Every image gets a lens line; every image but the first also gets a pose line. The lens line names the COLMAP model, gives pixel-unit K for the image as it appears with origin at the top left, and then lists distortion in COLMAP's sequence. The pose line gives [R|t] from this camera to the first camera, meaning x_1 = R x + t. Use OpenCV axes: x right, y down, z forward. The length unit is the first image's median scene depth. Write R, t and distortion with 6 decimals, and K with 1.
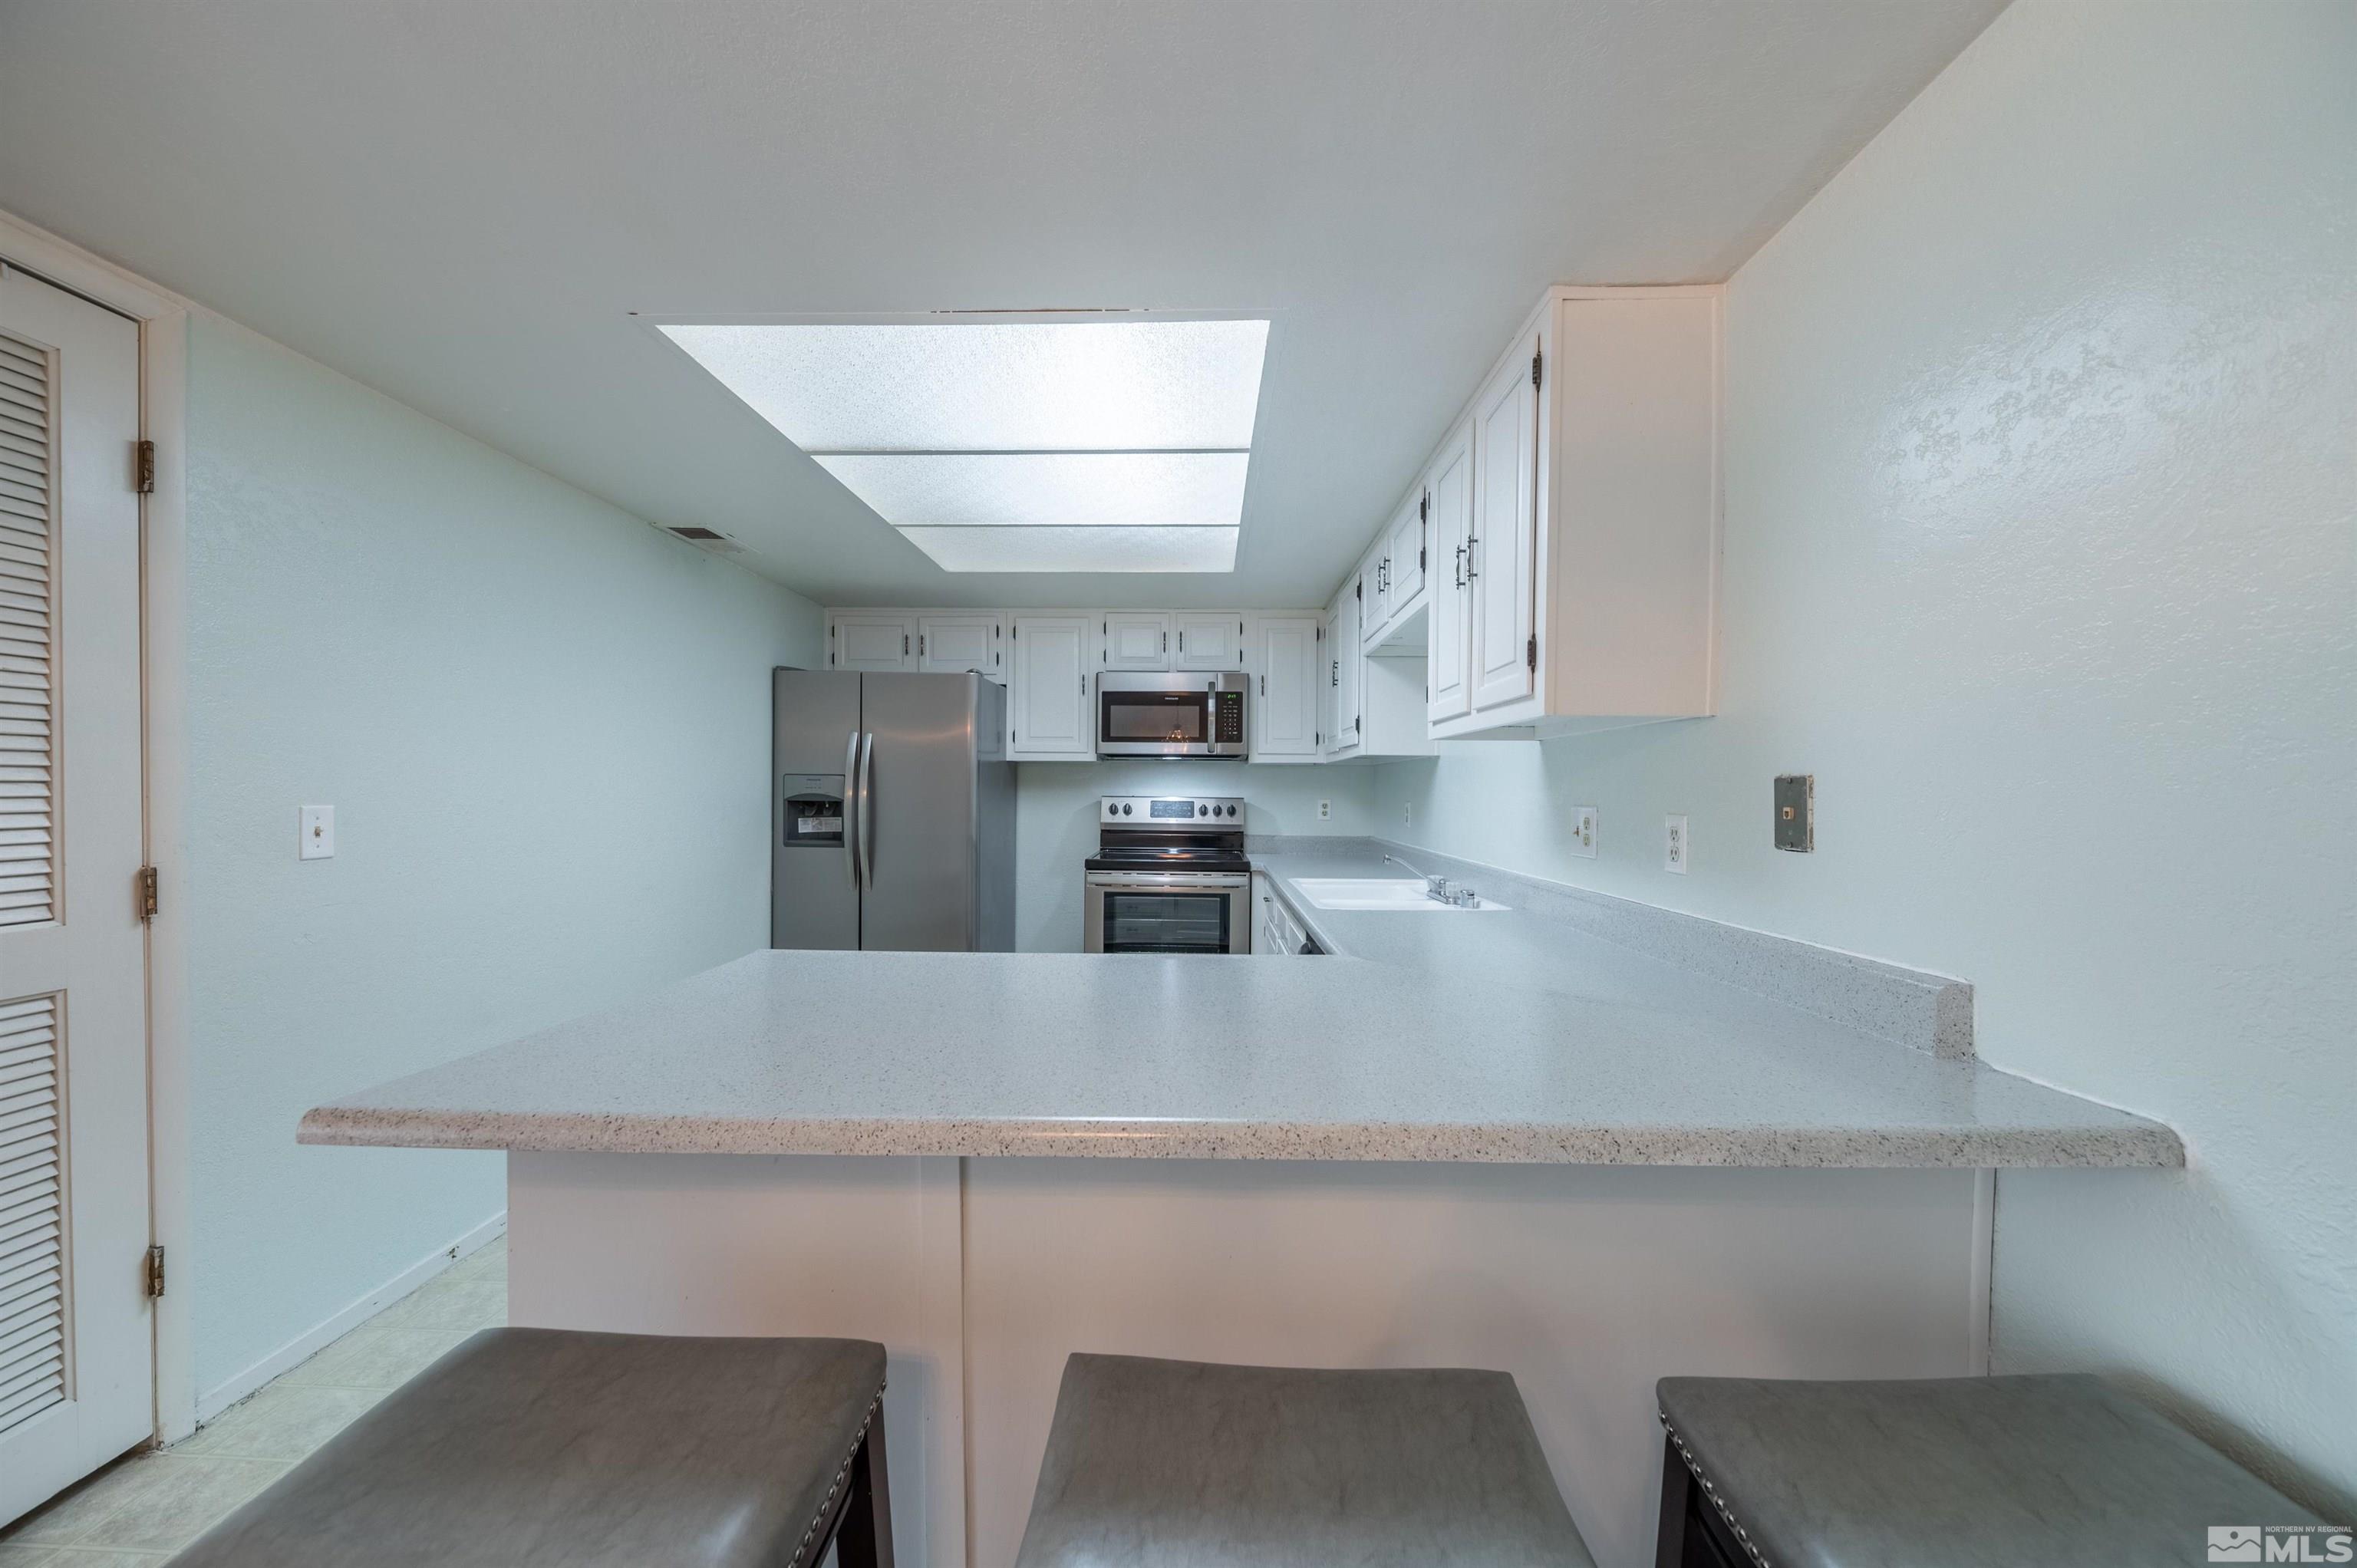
lens RADIAL K [[815.0, 0, 1171.3], [0, 815.0, 800.7], [0, 0, 1]] dist [0.009309, -0.005648]
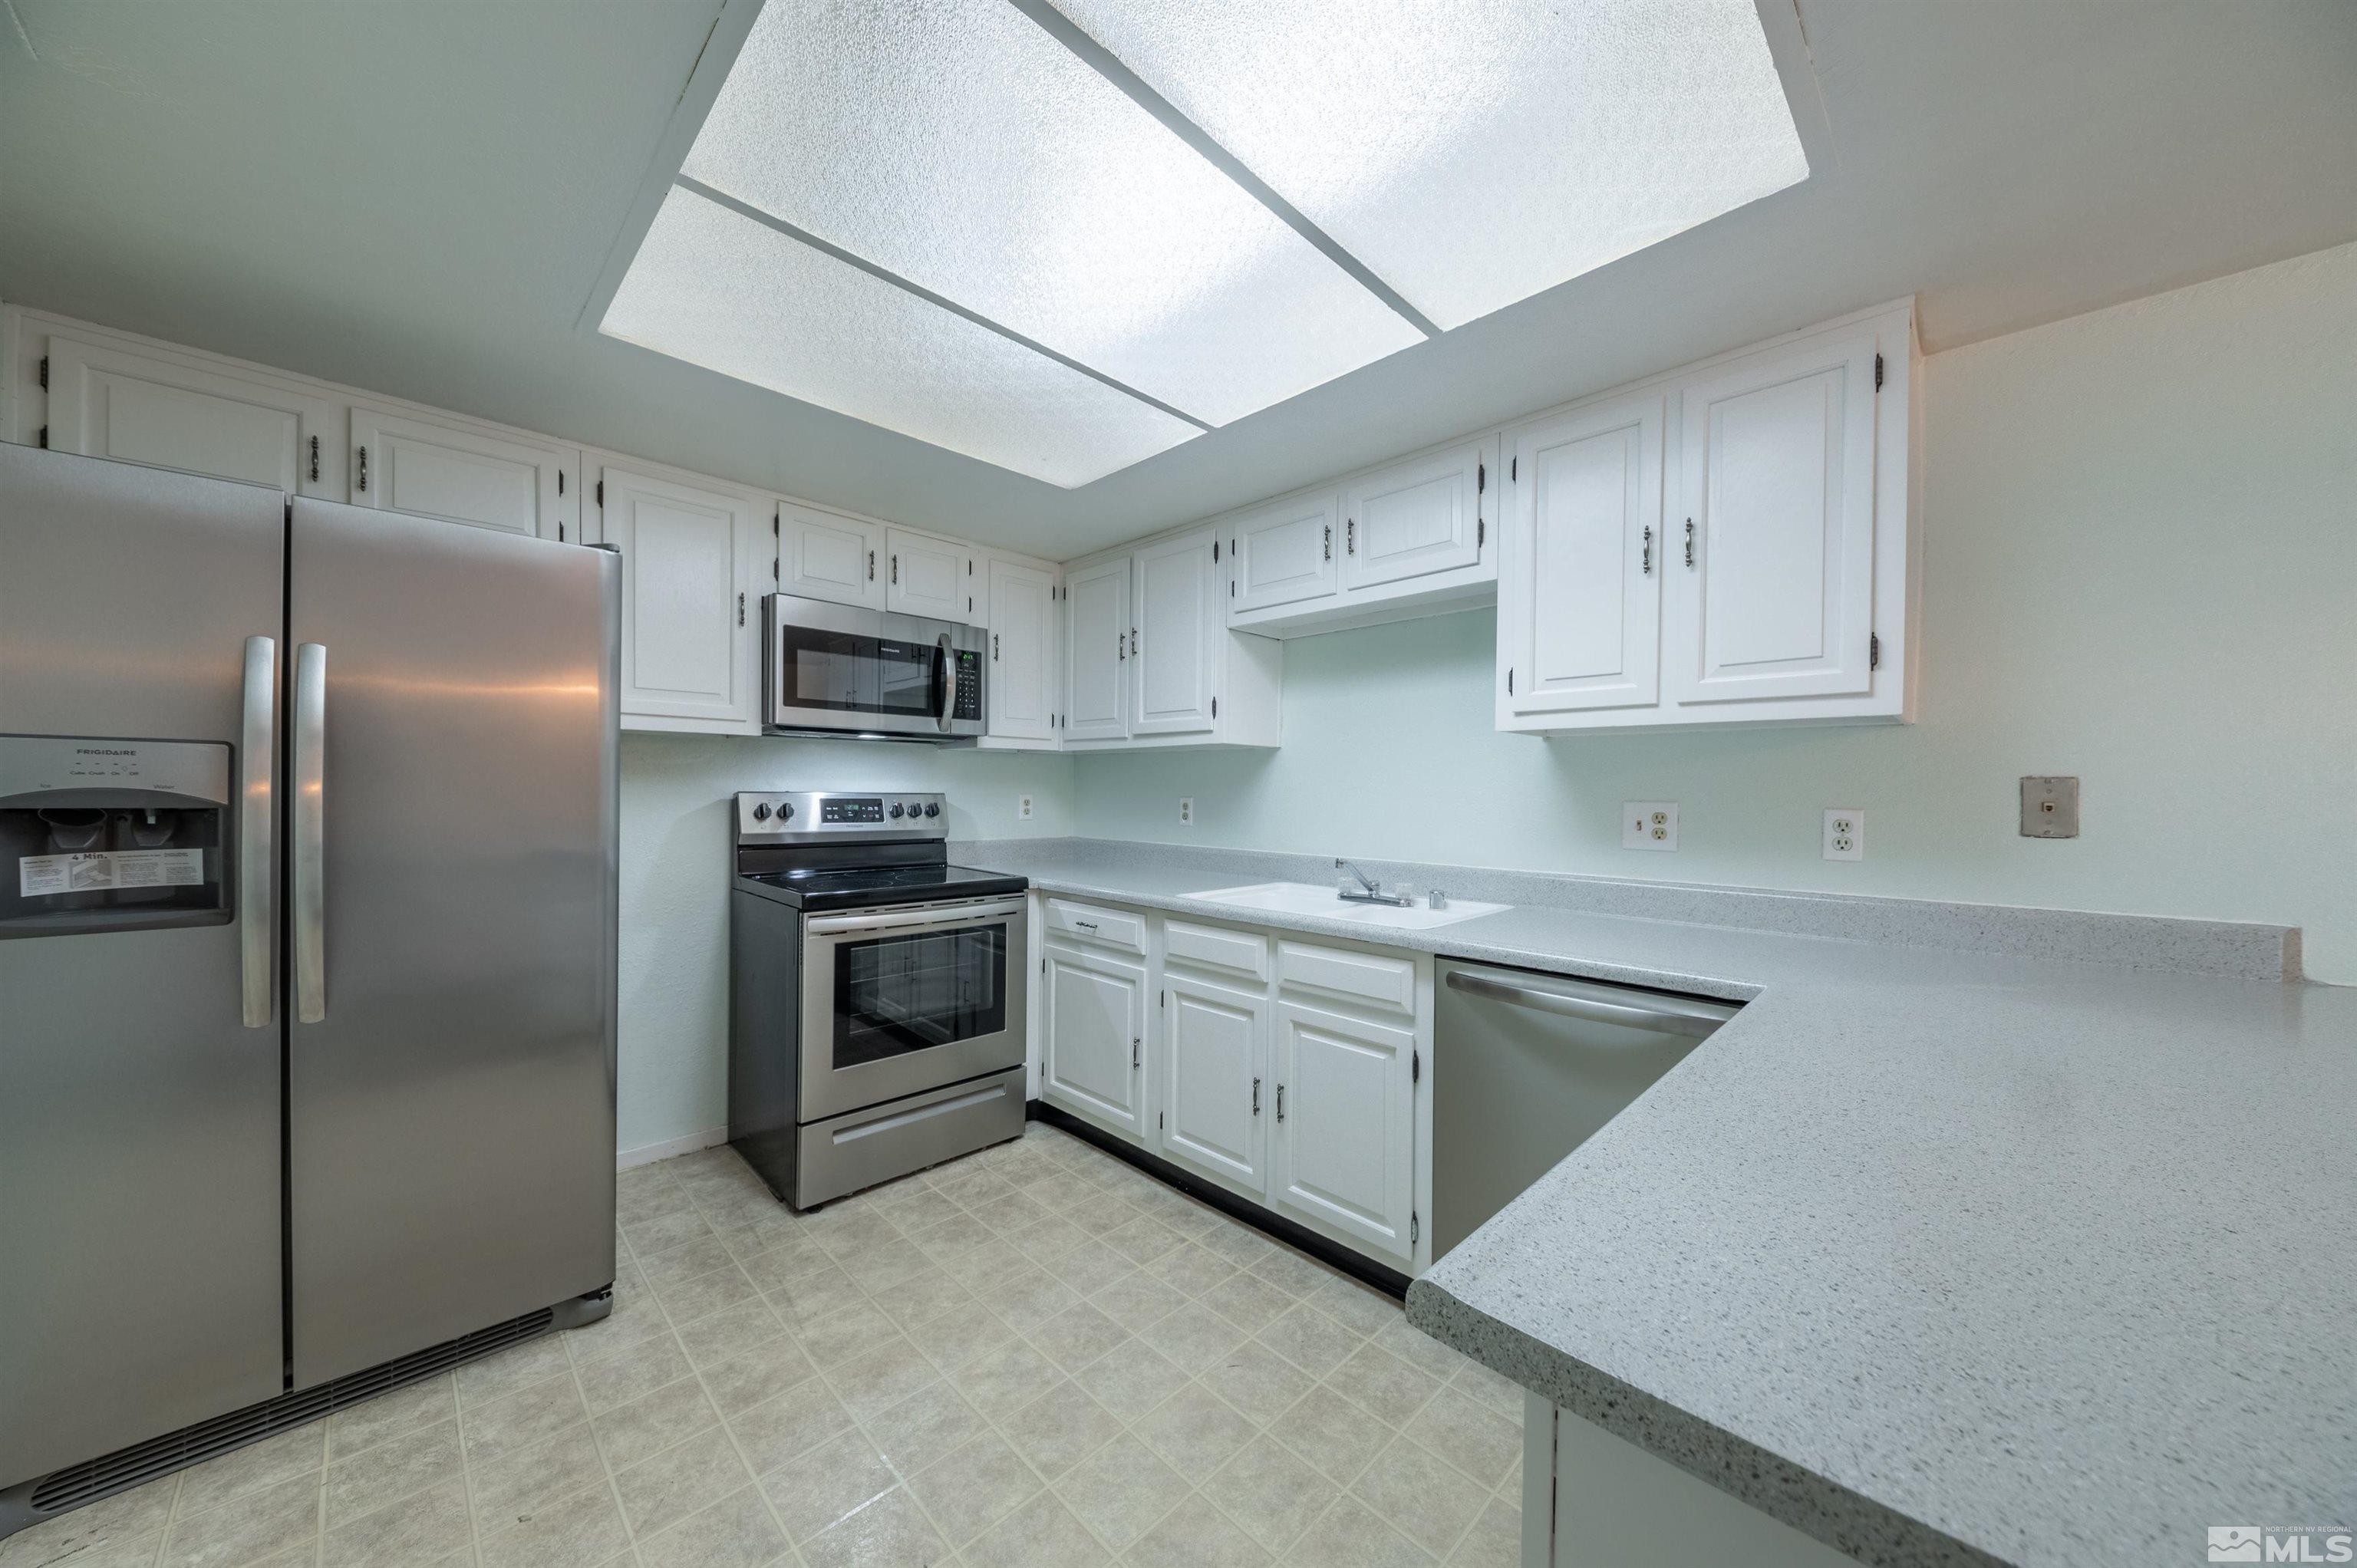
lens RADIAL K [[815.0, 0, 1177.3], [0, 815.0, 796.4], [0, 0, 1]] dist [0.009309, -0.005648]
pose [[0.687913, -0.007333, 0.725756, -0.333957], [0.004859, 0.999973, 0.005498, -0.004341], [-0.725777, -0.000256, 0.687930, 0.351453]]
